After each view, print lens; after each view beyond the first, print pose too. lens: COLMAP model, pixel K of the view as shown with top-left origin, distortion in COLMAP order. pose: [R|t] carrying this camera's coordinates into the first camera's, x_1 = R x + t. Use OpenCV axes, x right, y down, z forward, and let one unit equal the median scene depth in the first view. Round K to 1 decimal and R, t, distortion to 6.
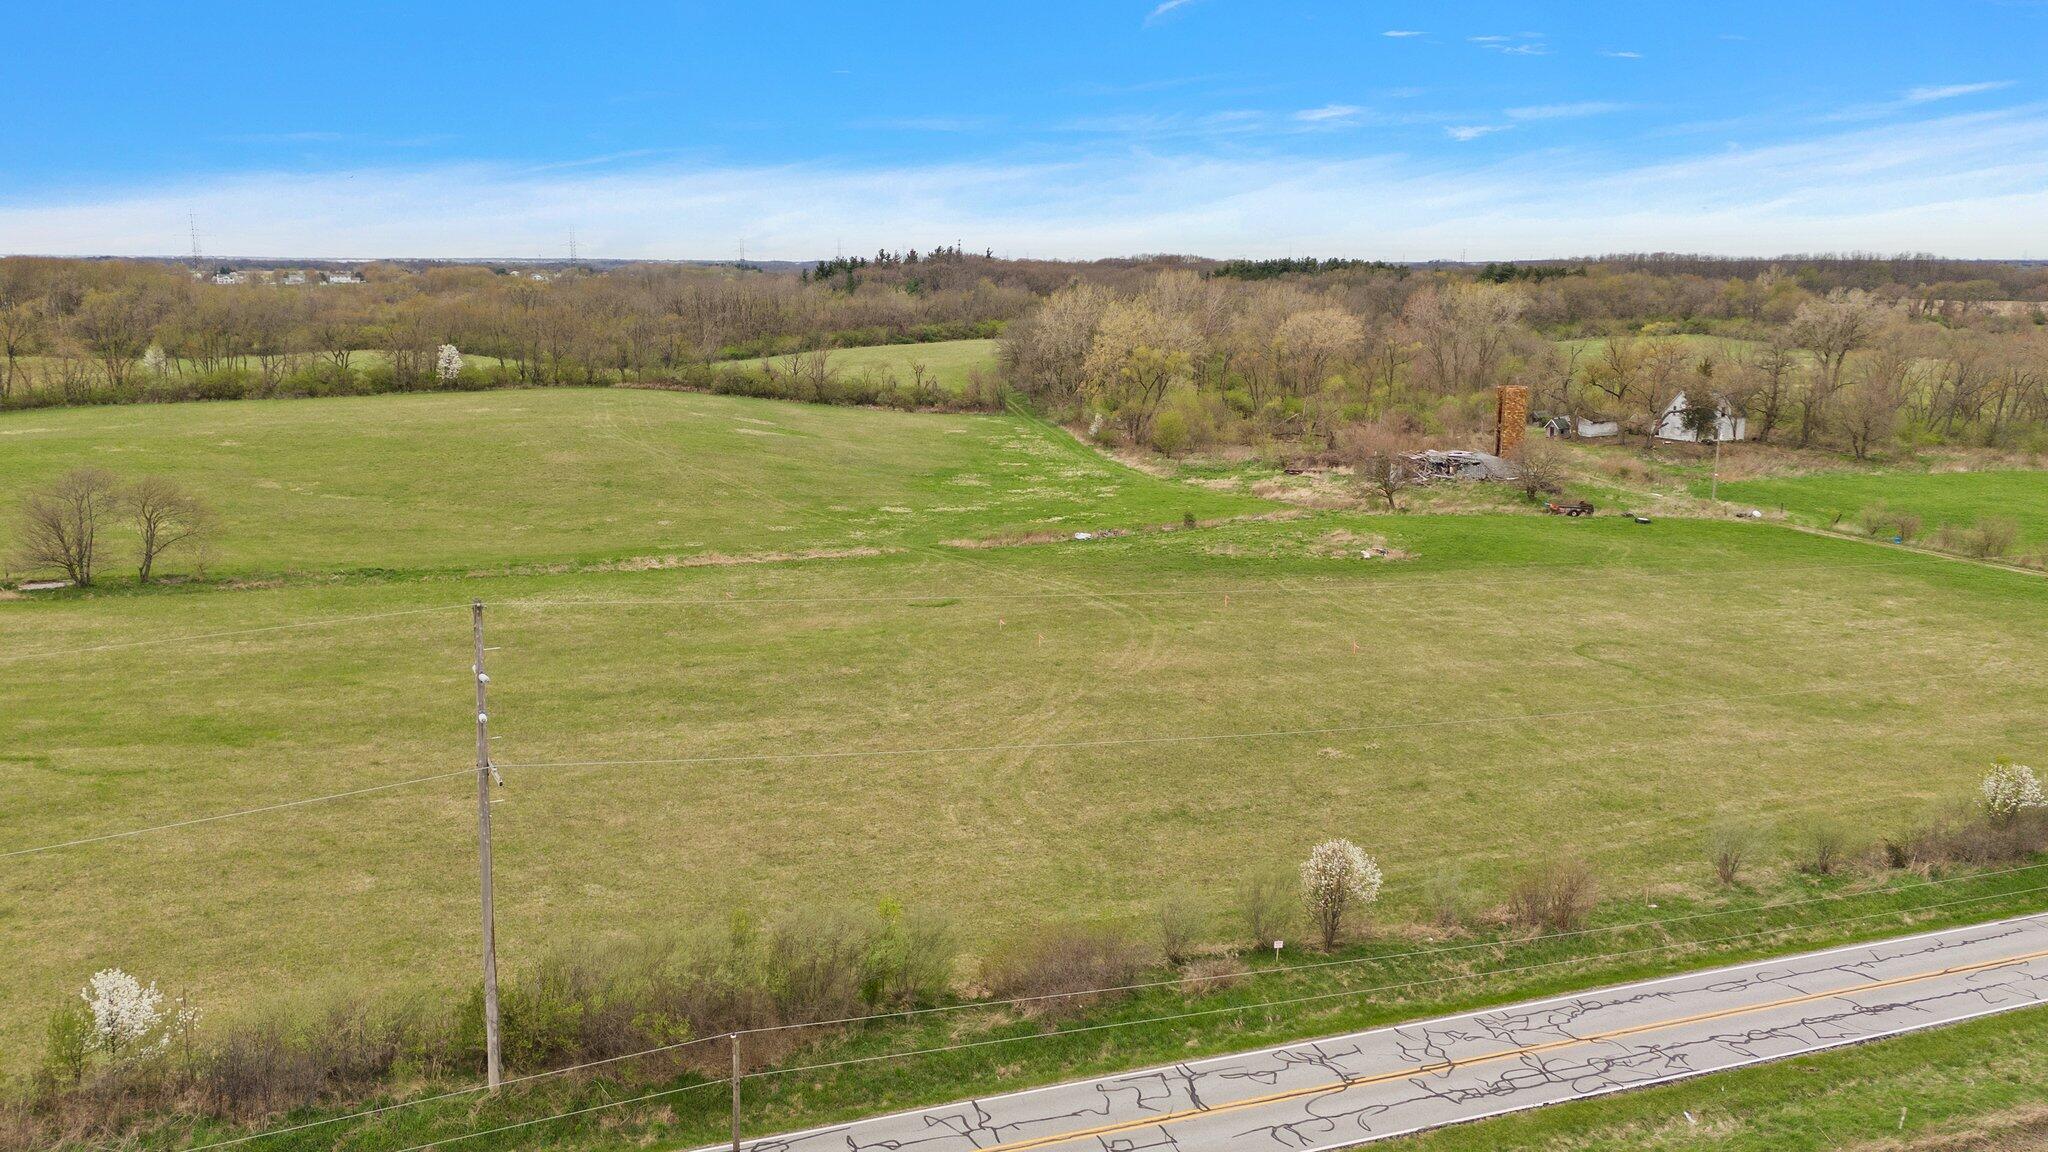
lens RADIAL K [[1573.1, 0, 1042.1], [0, 1573.1, 559.7], [0, 0, 1]] dist [0.081789, -0.084906]
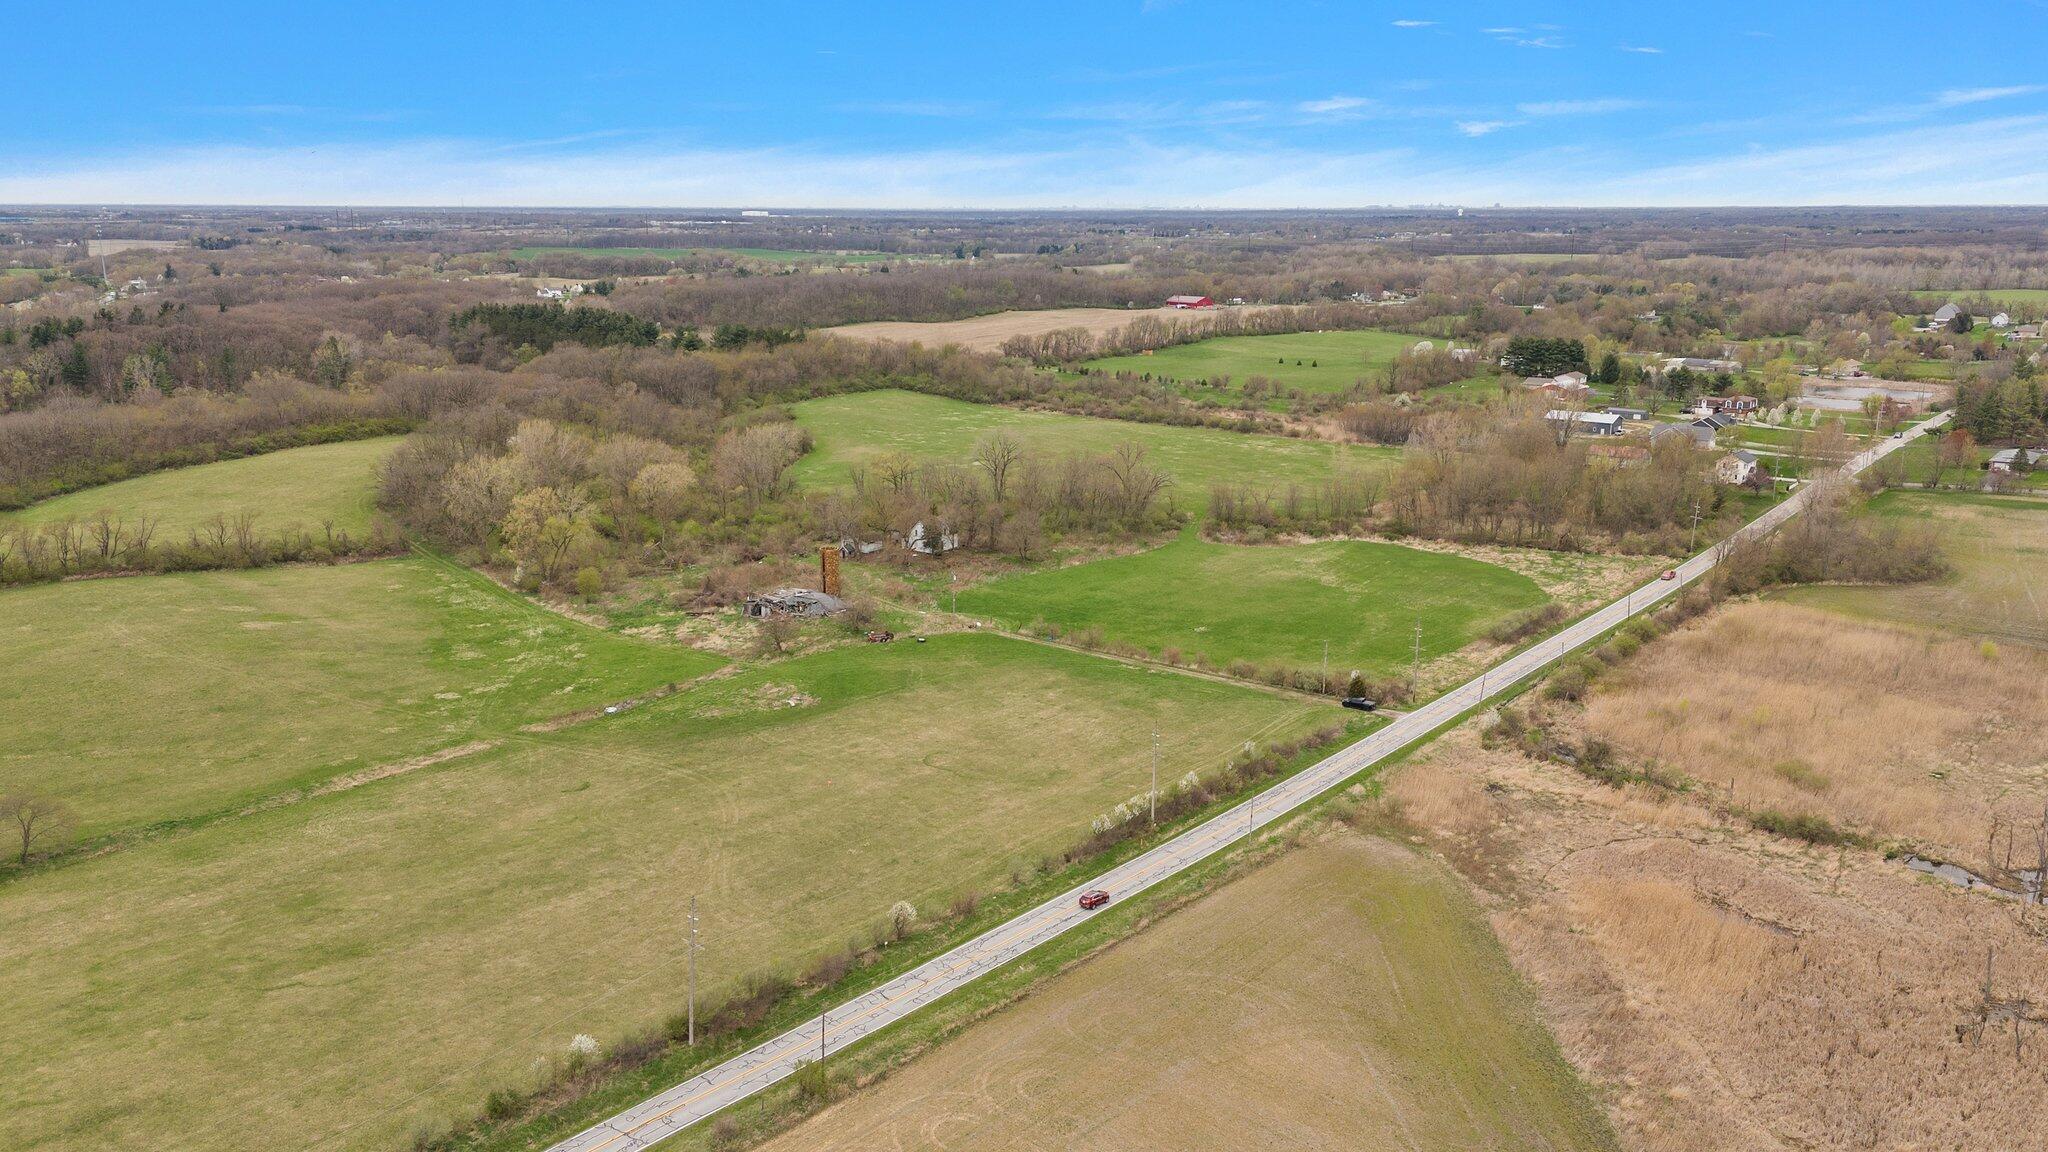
lens RADIAL K [[1573.1, 0, 1042.1], [0, 1573.1, 559.7], [0, 0, 1]] dist [0.081789, -0.084906]
pose [[0.877129, -0.104668, 0.468710, -0.413810], [0.087933, 0.994464, 0.057519, -0.278325], [-0.472136, -0.009237, 0.881477, -0.782420]]
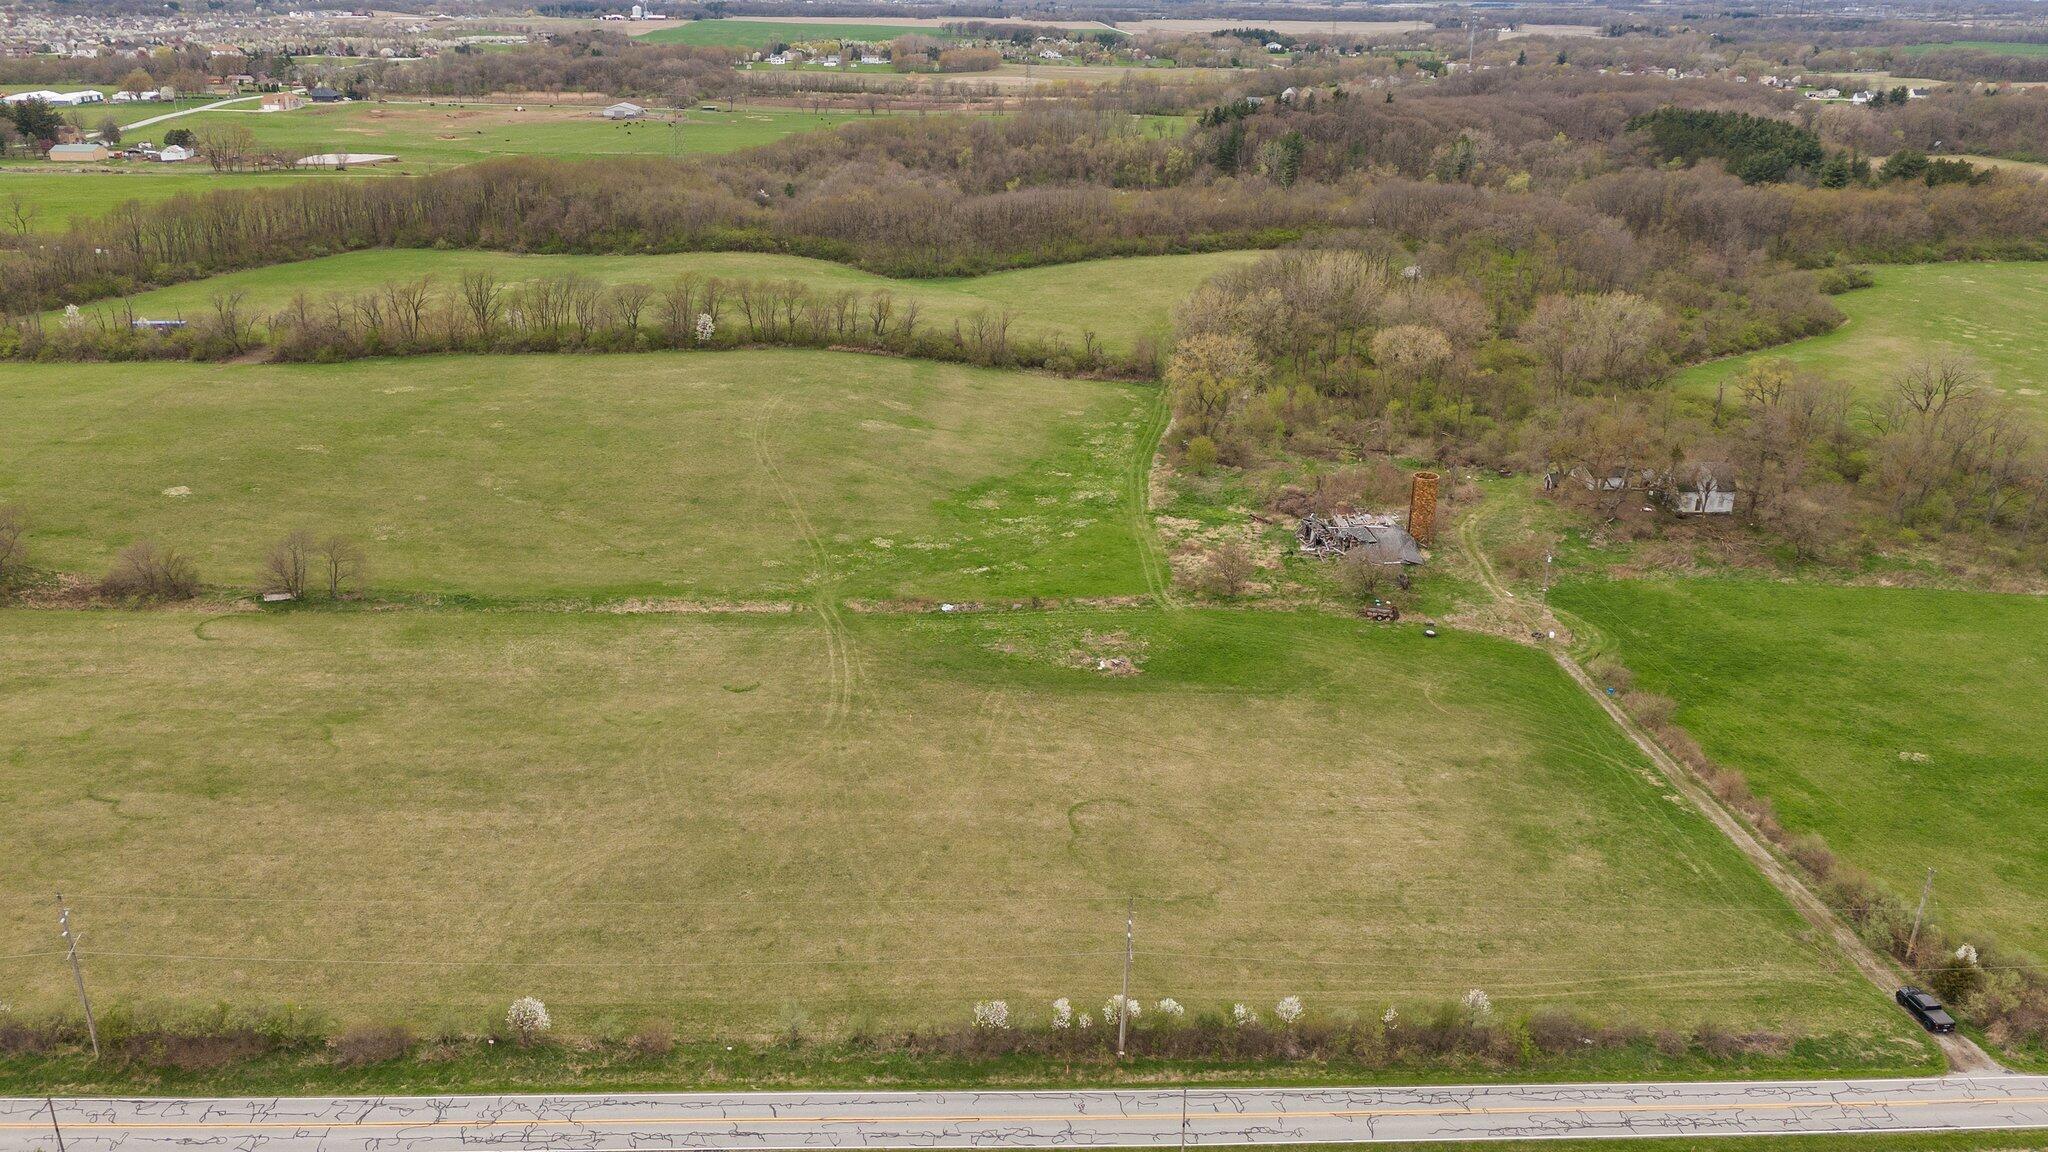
lens RADIAL K [[1573.1, 0, 1042.1], [0, 1573.1, 559.7], [0, 0, 1]] dist [0.081789, -0.084906]
pose [[0.940248, 0.124811, -0.316790, 0.667102], [-0.072255, 0.982343, 0.172574, -0.374650], [0.332736, -0.139373, 0.932664, -0.296269]]
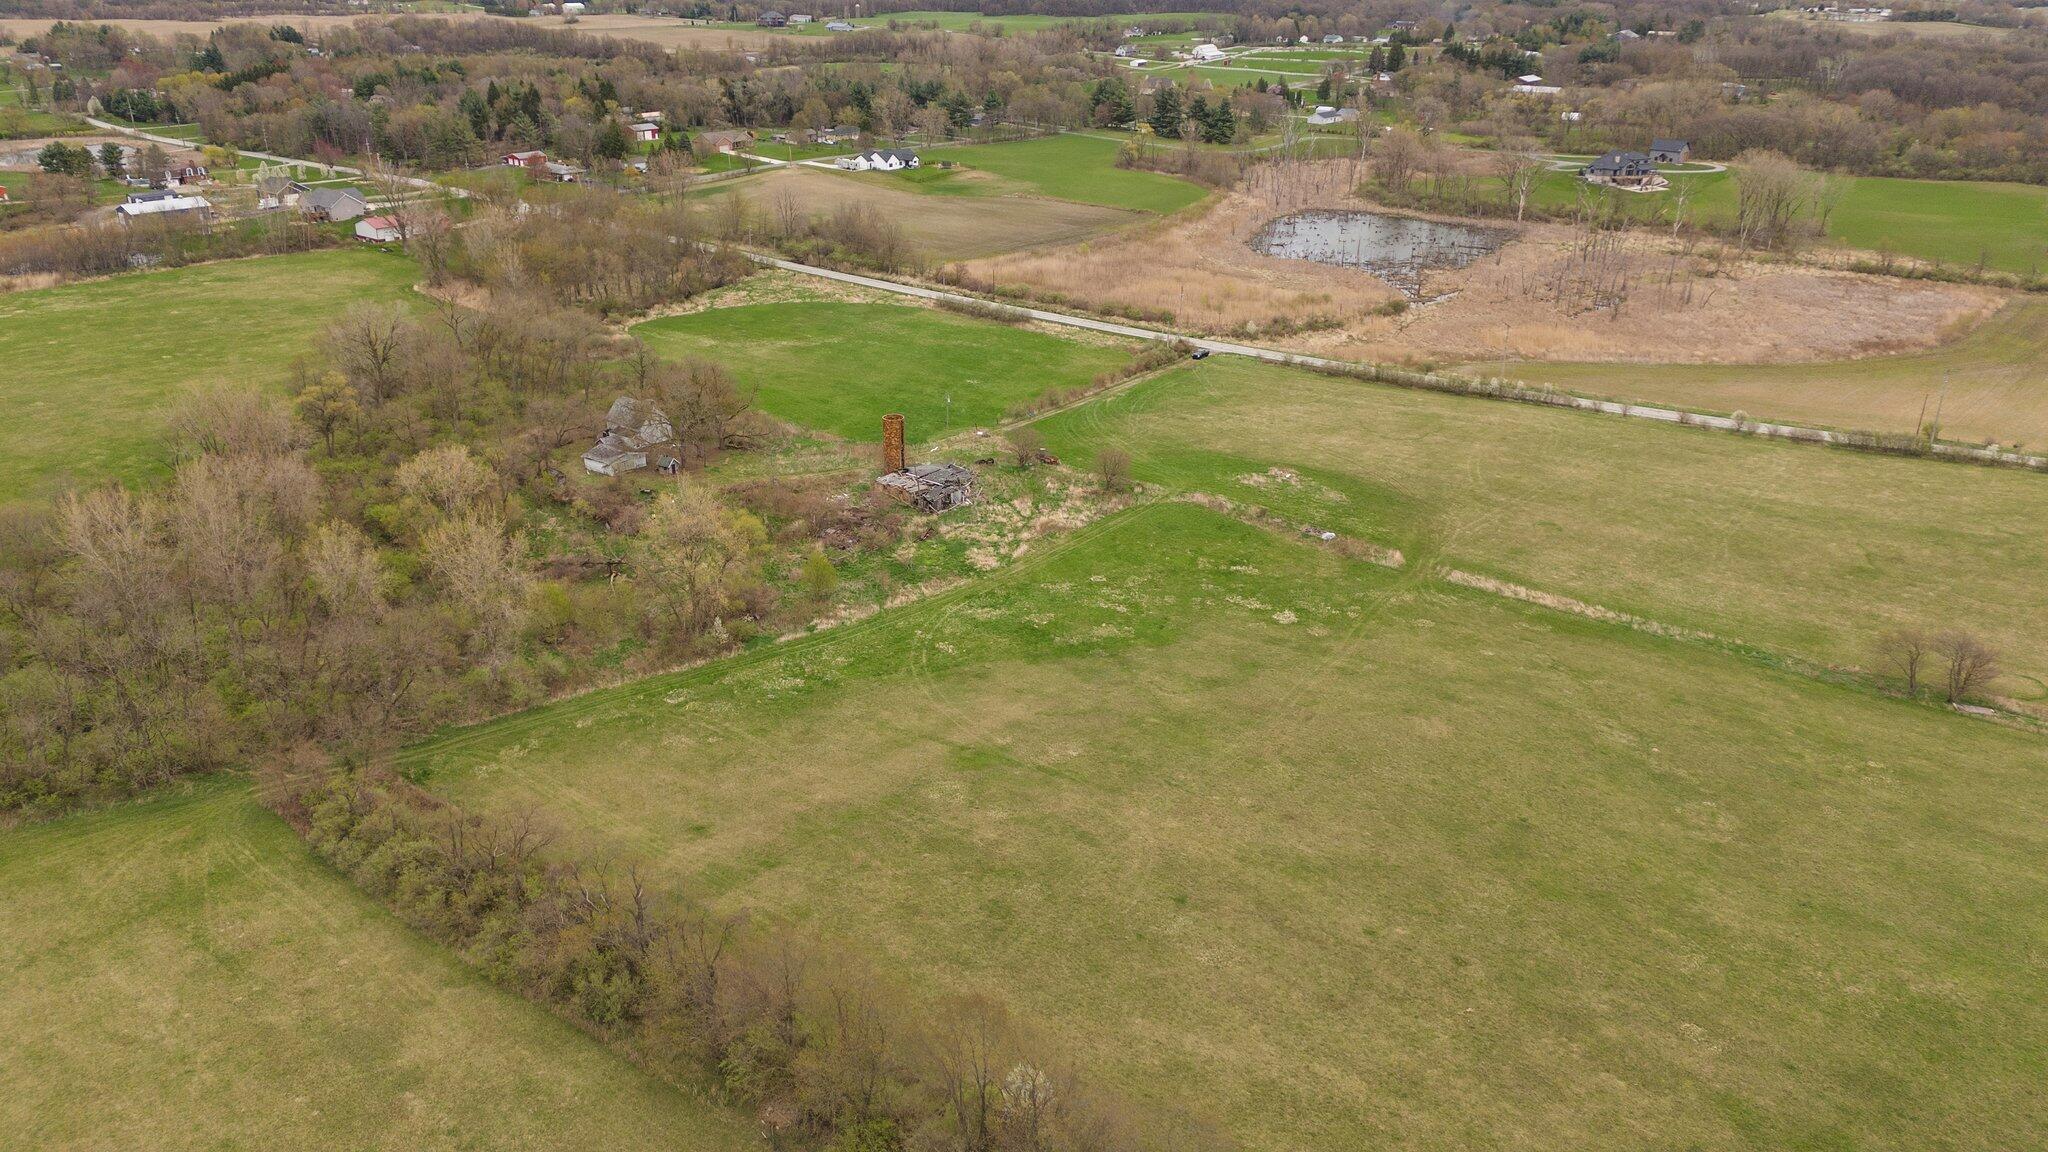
lens RADIAL K [[1558.1, 0, 1024.0], [0, 1558.1, 576.0], [0, 0, 1]] dist [0.194244, -0.312543]
pose [[-0.453113, -0.353570, 0.818338, -1.490688], [0.174469, 0.865057, 0.470359, -1.006496], [-0.874213, 0.355900, -0.330282, 2.339411]]
